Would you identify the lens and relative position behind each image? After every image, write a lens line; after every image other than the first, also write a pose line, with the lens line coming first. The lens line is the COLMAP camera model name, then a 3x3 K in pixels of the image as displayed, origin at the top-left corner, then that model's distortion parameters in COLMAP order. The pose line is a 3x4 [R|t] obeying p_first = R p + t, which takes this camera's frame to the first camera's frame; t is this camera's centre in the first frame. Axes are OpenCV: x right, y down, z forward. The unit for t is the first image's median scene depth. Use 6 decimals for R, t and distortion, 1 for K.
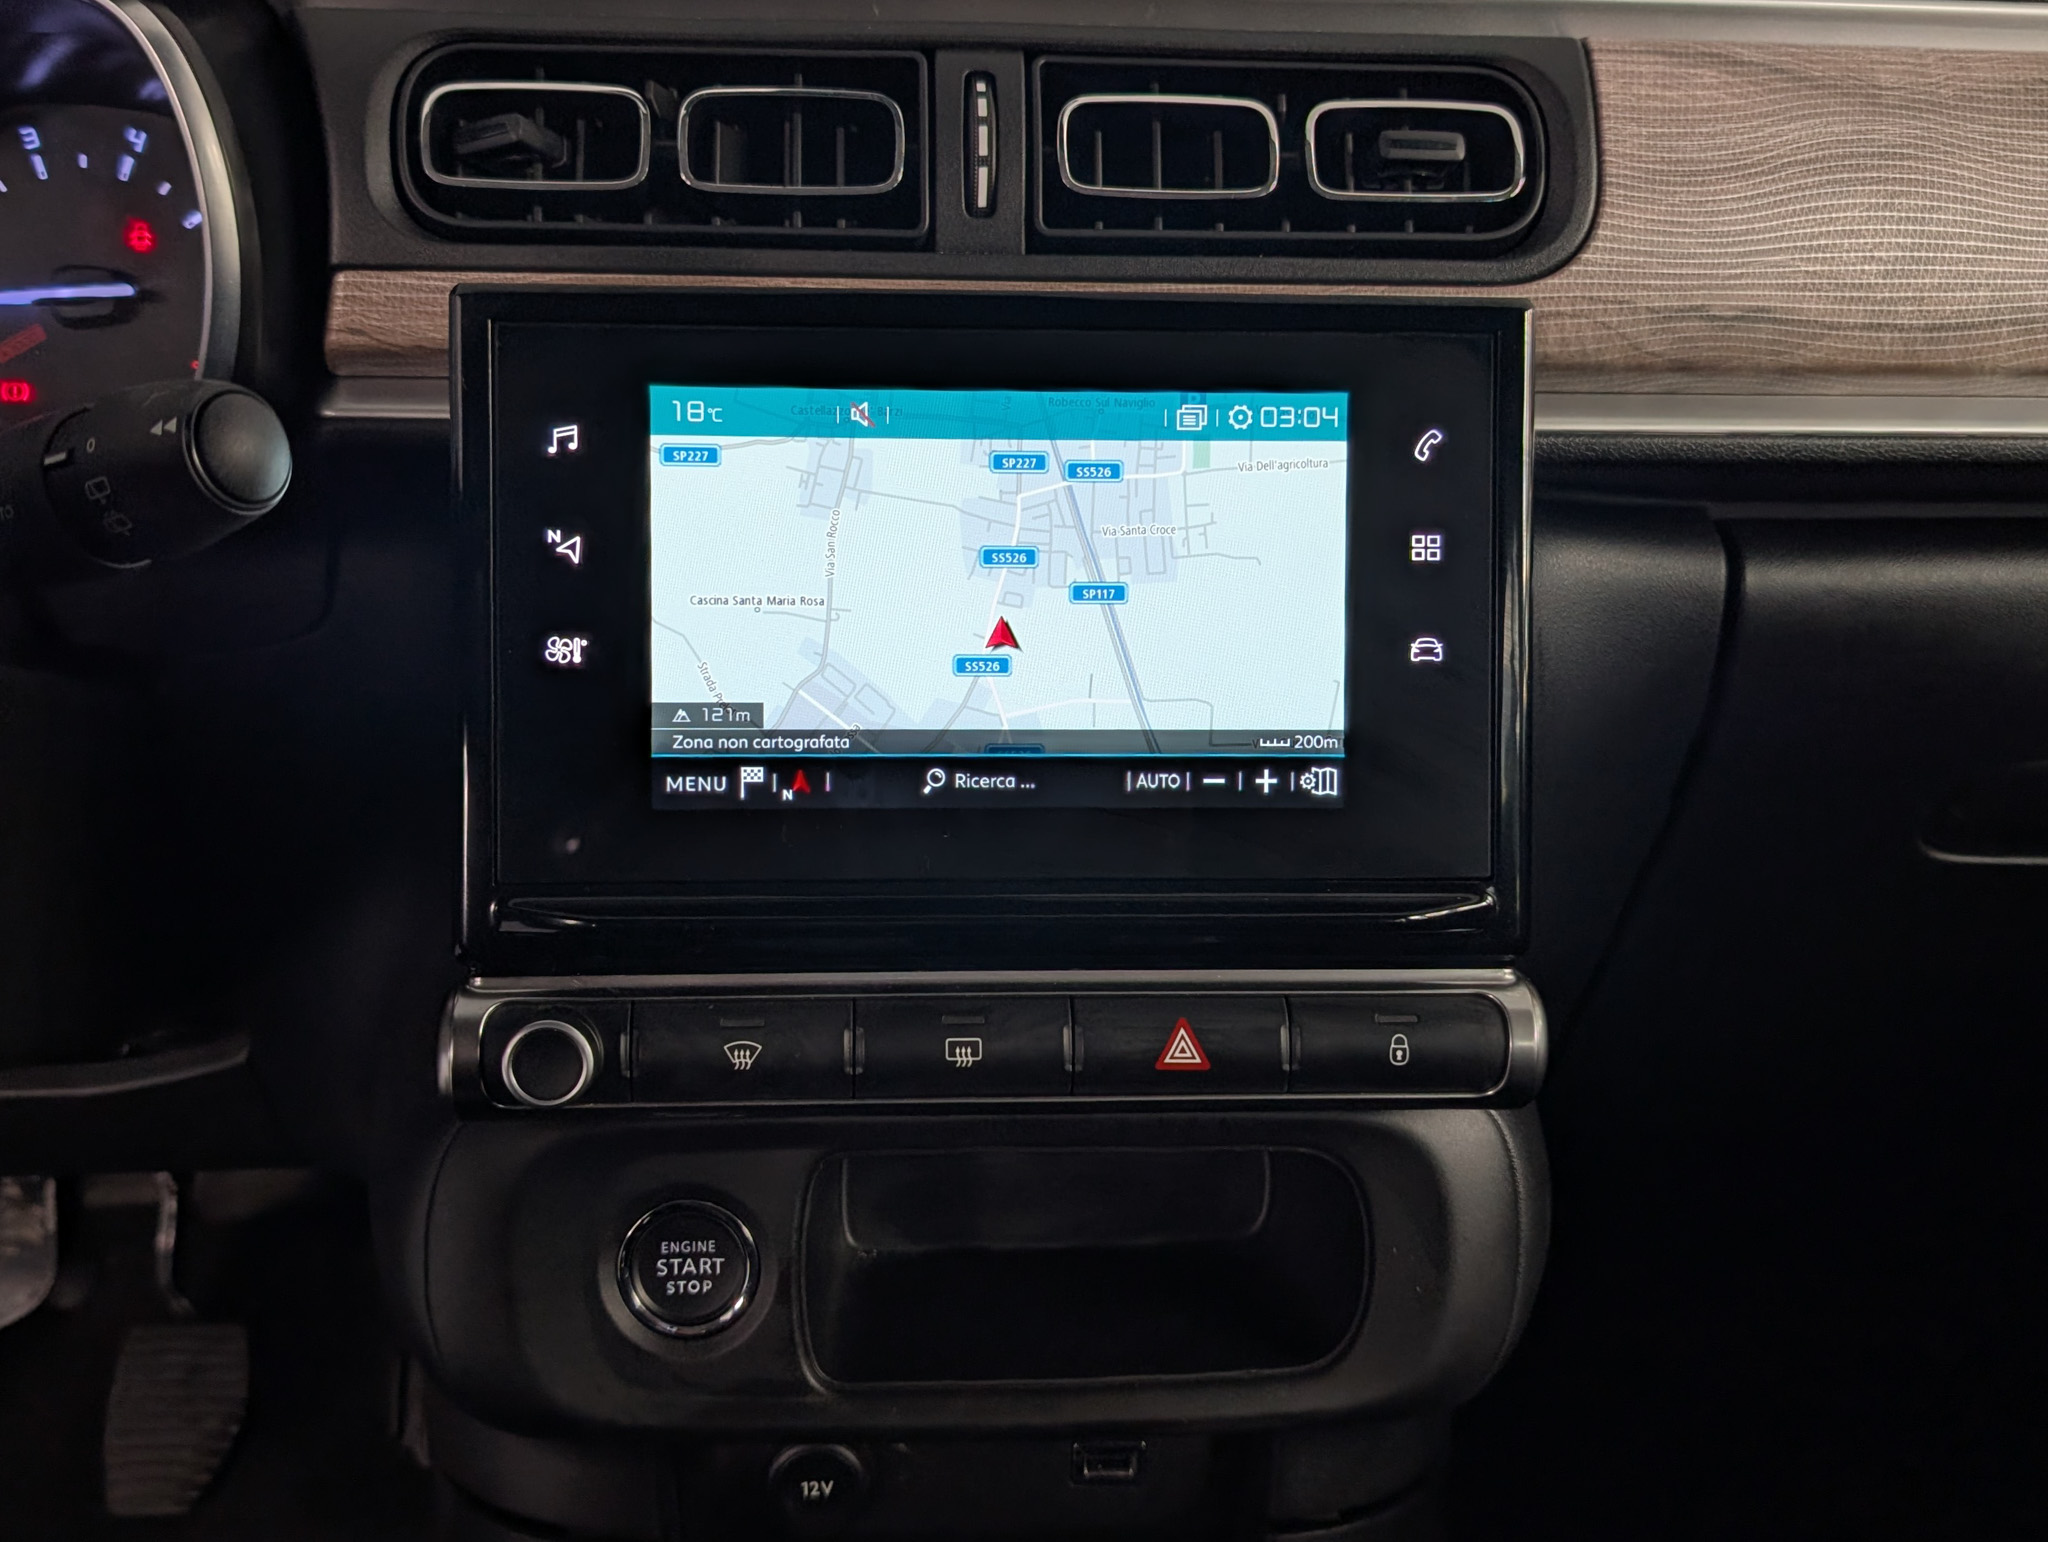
lens RADIAL K [[2005.0, 0, 1031.7], [0, 2005.0, 720.3], [0, 0, 1]] dist [0.113372, -0.383420]
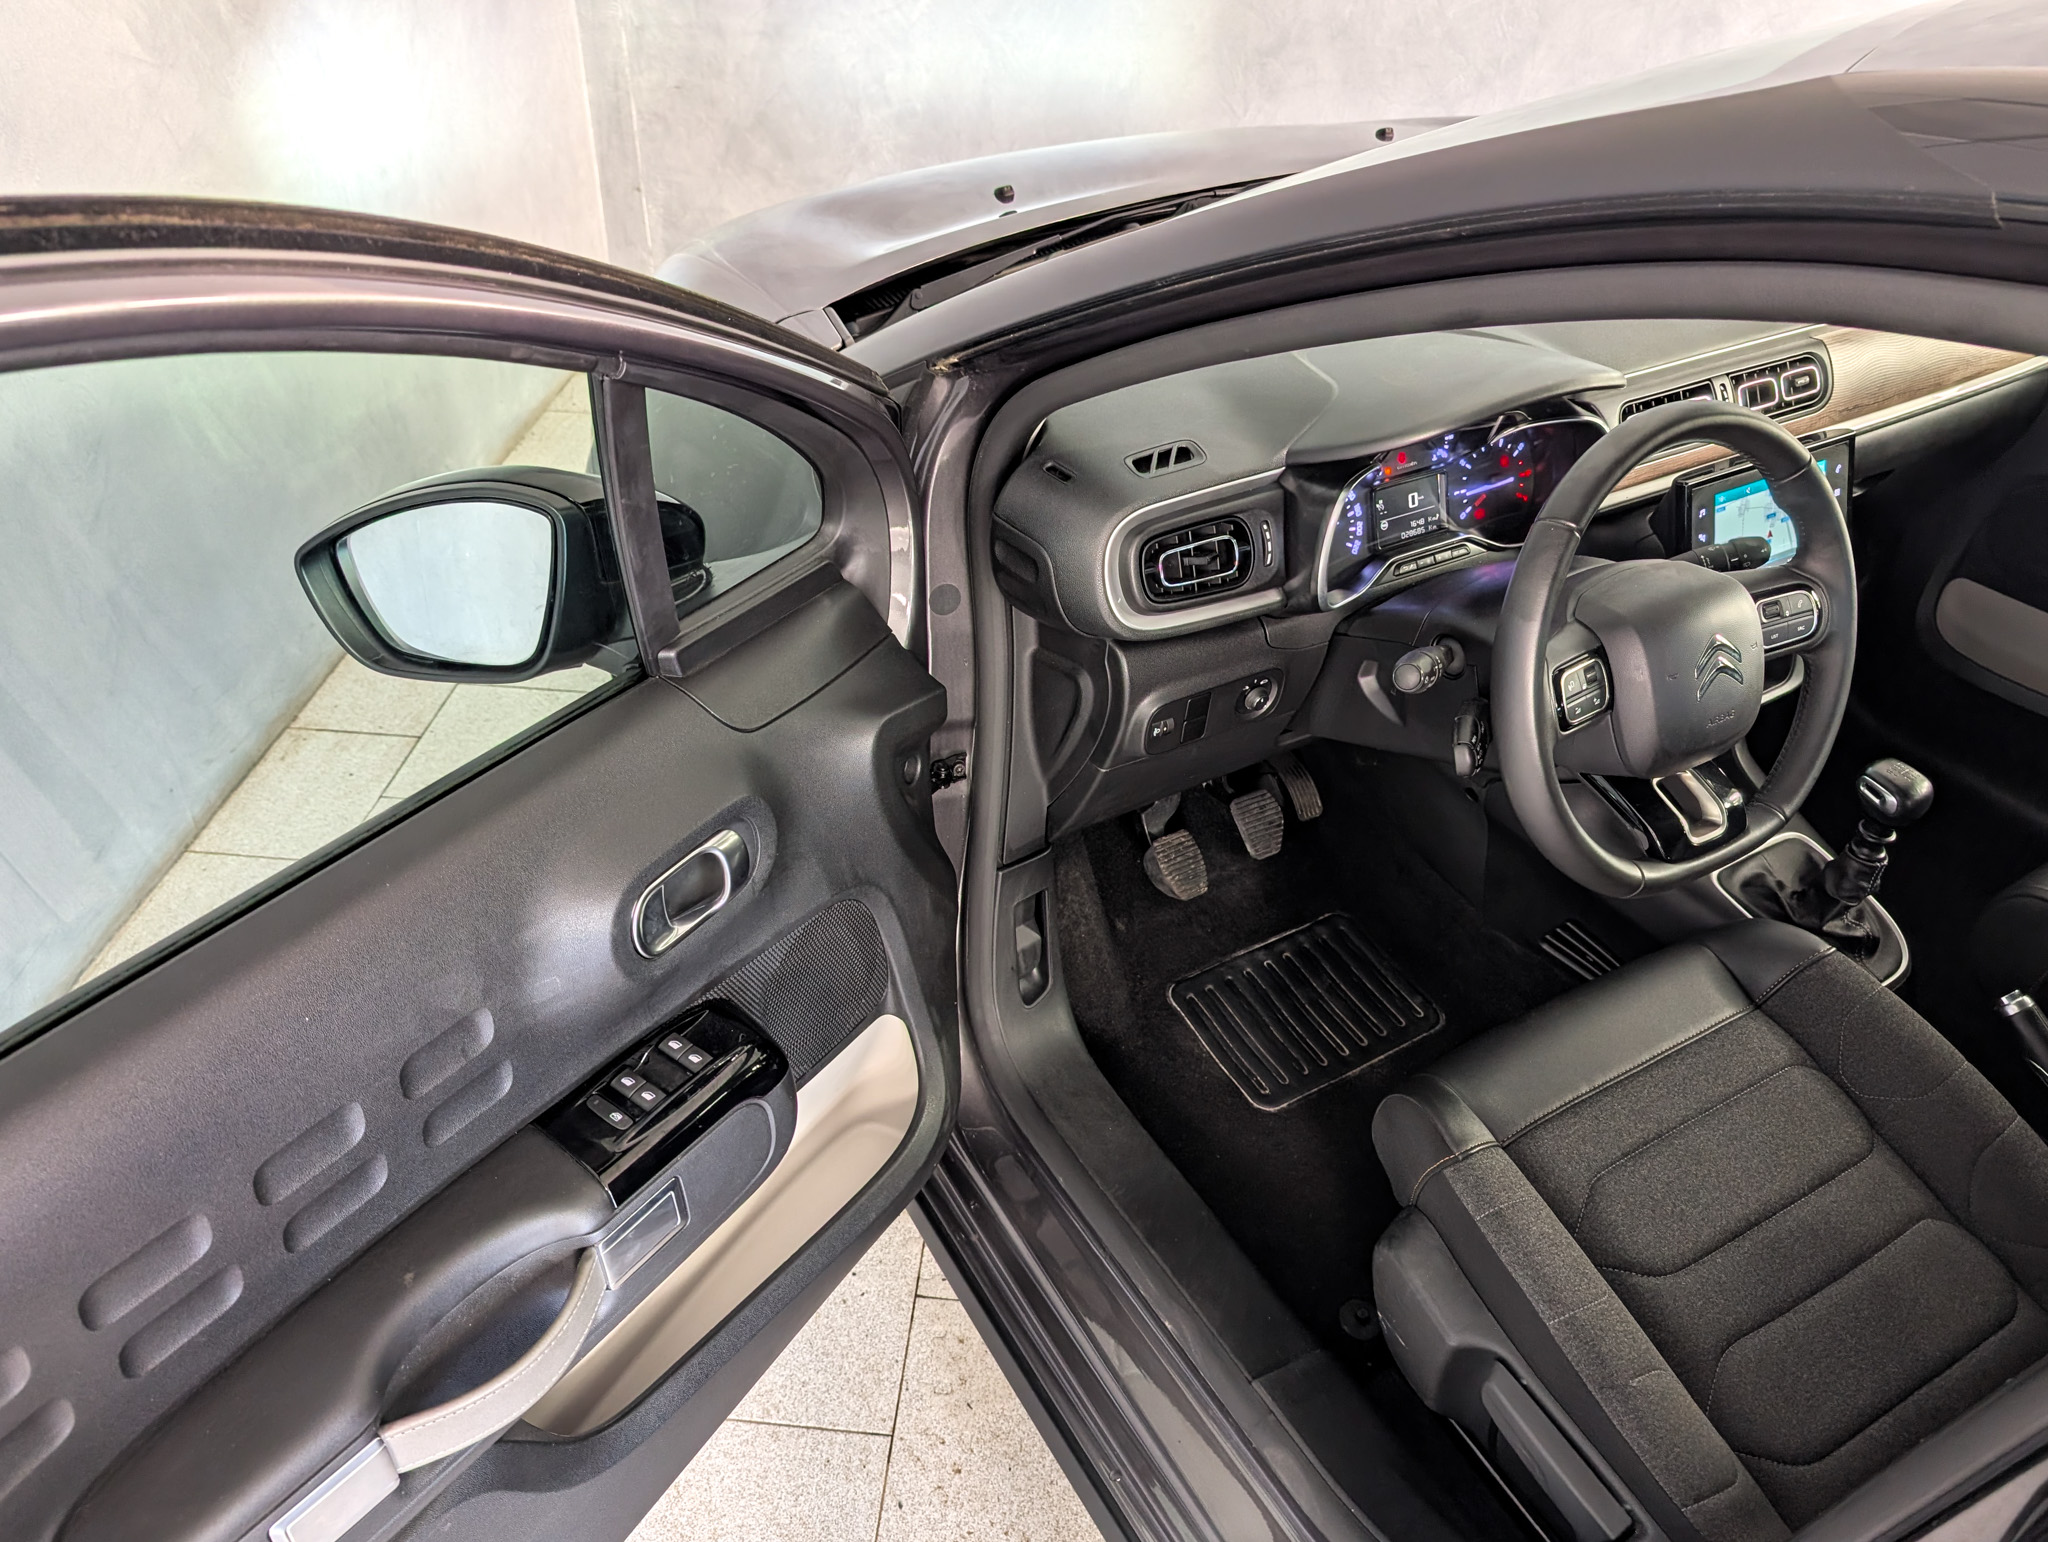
lens RADIAL K [[1459.2, 0, 1031.7], [0, 1459.2, 767.0], [0, 0, 1]] dist [-0.003817, -0.008527]
pose [[0.901916, -0.271036, 0.336285, -2.409491], [0.158936, 0.932232, 0.325088, -0.775765], [-0.401606, -0.239754, 0.883872, -1.131301]]
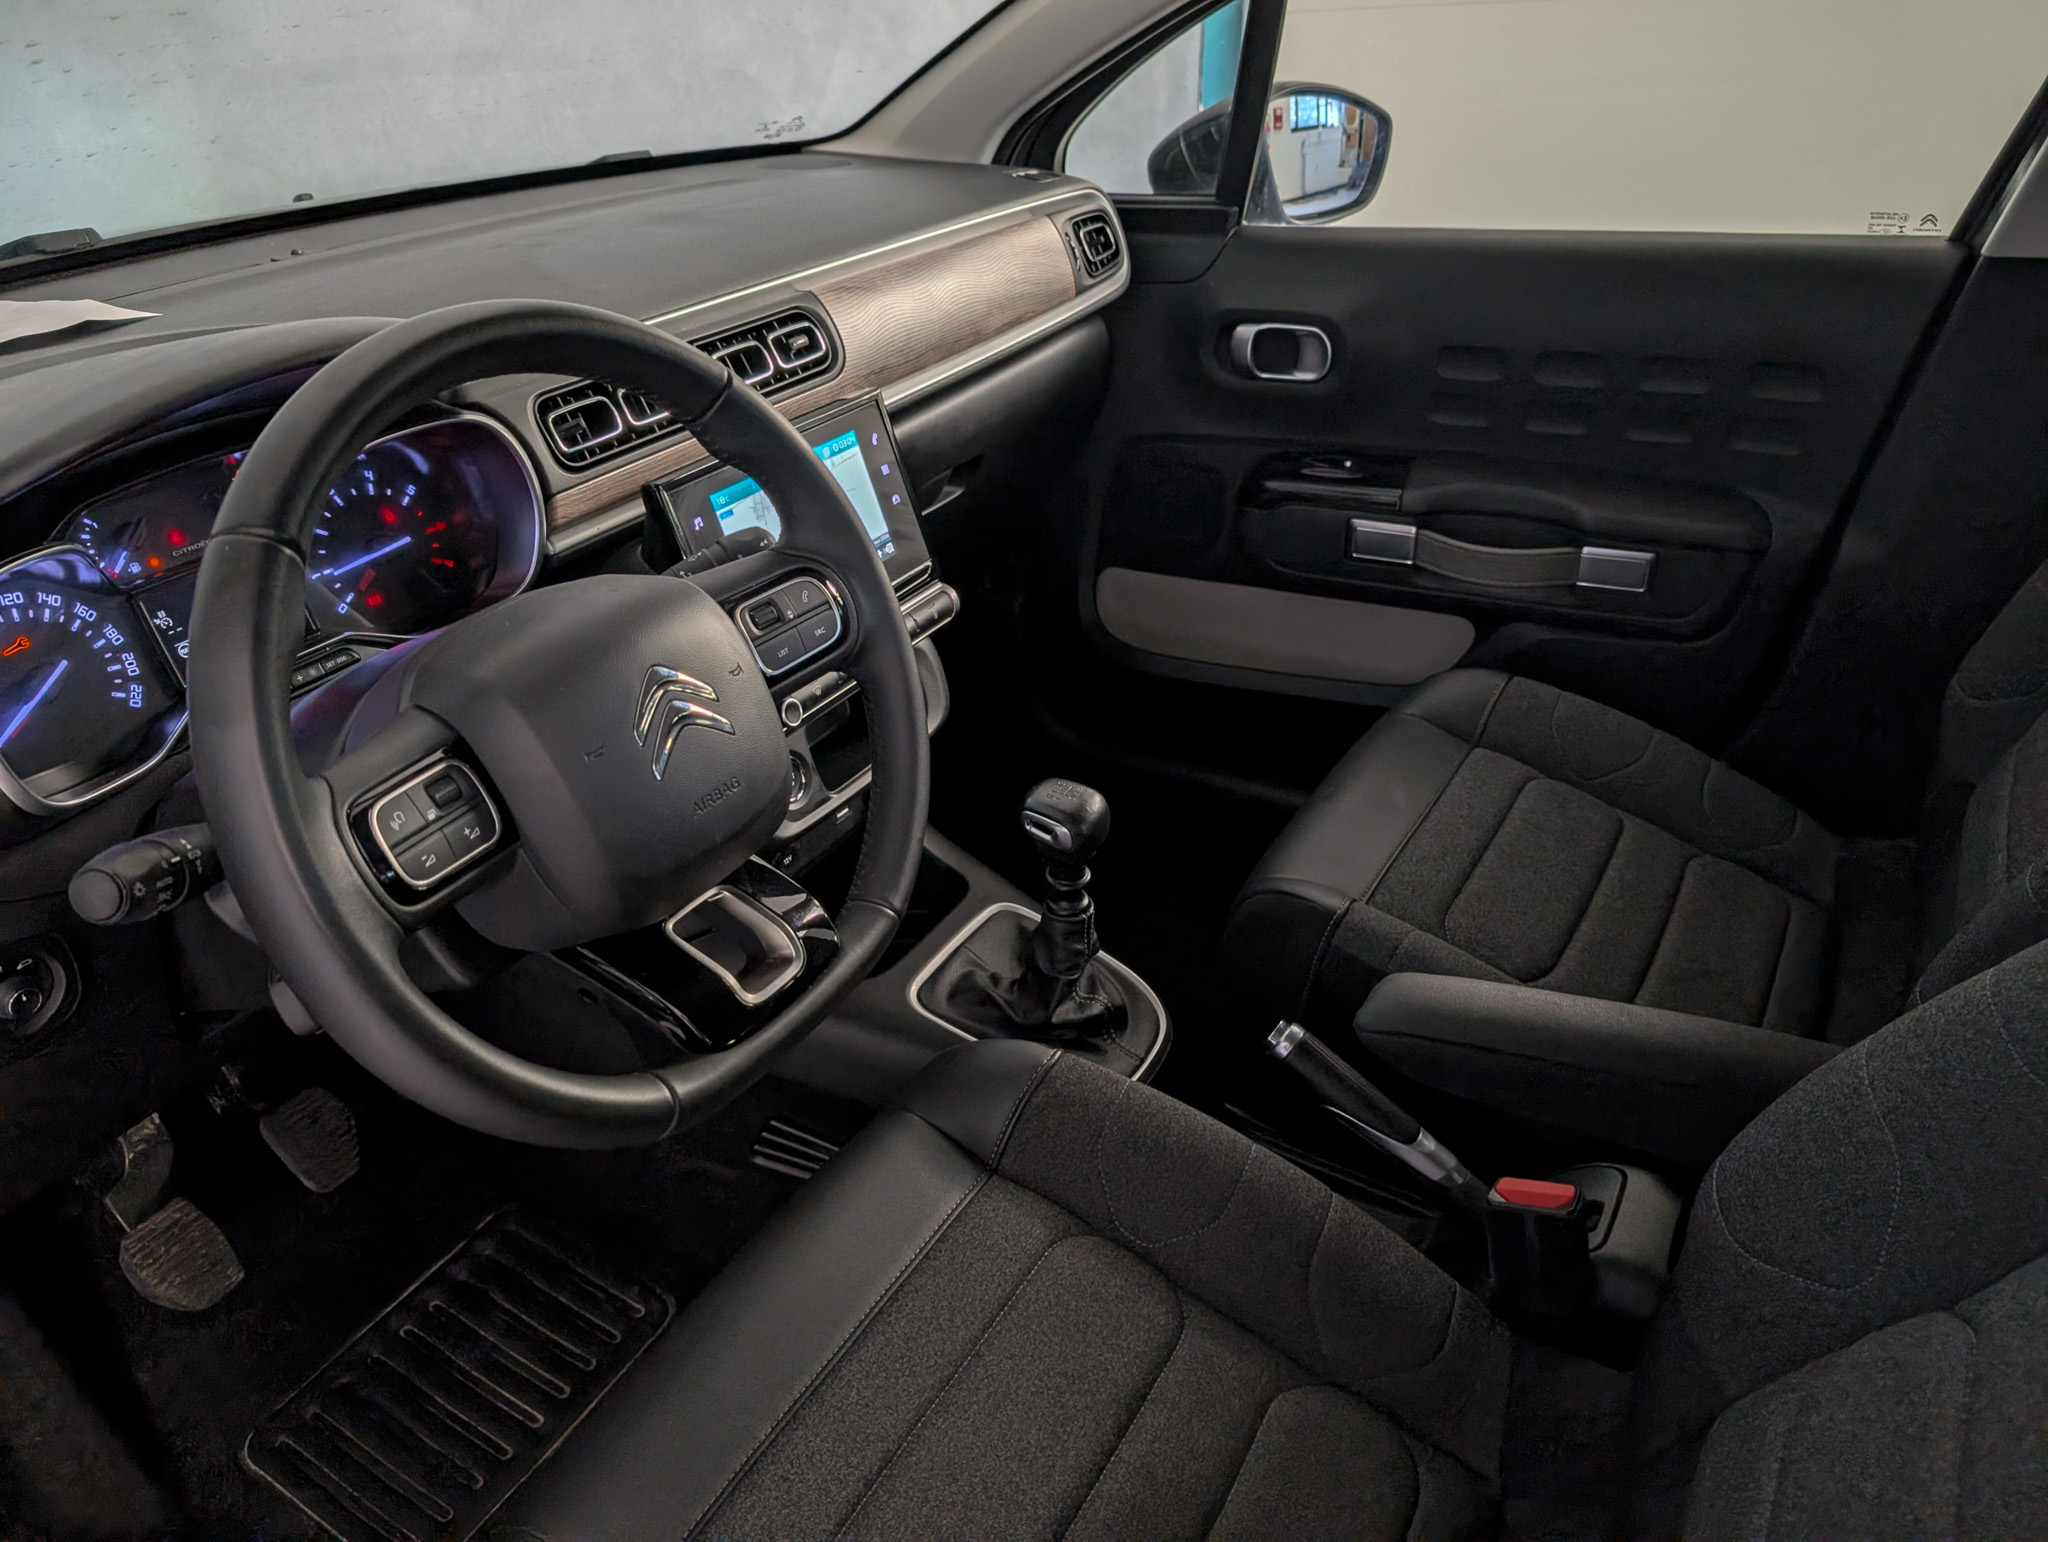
lens RADIAL K [[1459.2, 0, 1031.7], [0, 1459.2, 767.0], [0, 0, 1]] dist [-0.003817, -0.008527]
pose [[0.564637, -0.447906, 0.693228, -1.442828], [0.317033, 0.893198, 0.318885, -0.313921], [-0.762020, 0.039721, 0.646334, -0.661392]]
